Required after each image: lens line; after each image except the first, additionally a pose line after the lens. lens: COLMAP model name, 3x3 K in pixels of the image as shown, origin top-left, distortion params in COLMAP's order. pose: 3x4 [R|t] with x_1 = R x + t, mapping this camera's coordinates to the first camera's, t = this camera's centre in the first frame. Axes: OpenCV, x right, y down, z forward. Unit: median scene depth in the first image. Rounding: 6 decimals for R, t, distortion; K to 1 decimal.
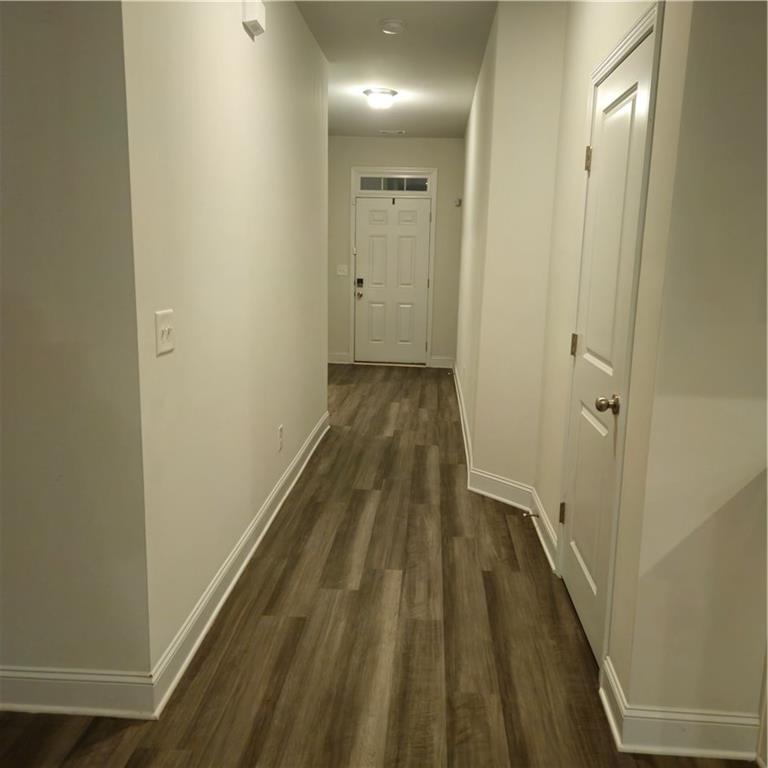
lens RADIAL K [[681.0, 0, 385.7], [0, 681.0, 383.2], [0, 0, 1]] dist [0.082078, -0.078889]
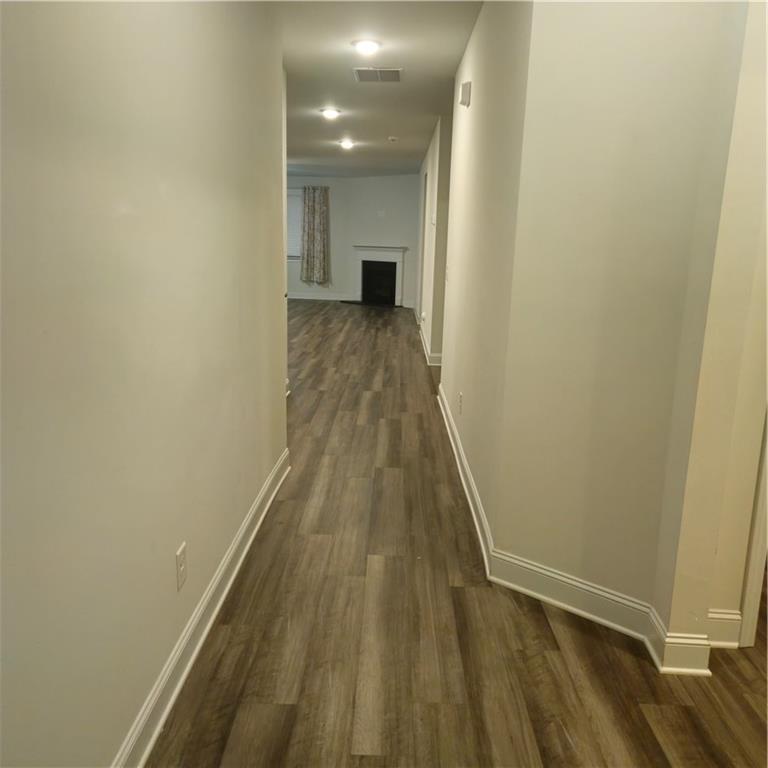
lens RADIAL K [[681.0, 0, 387.0], [0, 681.0, 388.5], [0, 0, 1]] dist [0.082078, -0.078889]
pose [[-0.996754, -0.040726, -0.069440, 0.053141], [-0.064722, 0.918357, 0.390425, -0.370016], [0.047871, 0.393653, -0.918012, 1.926784]]
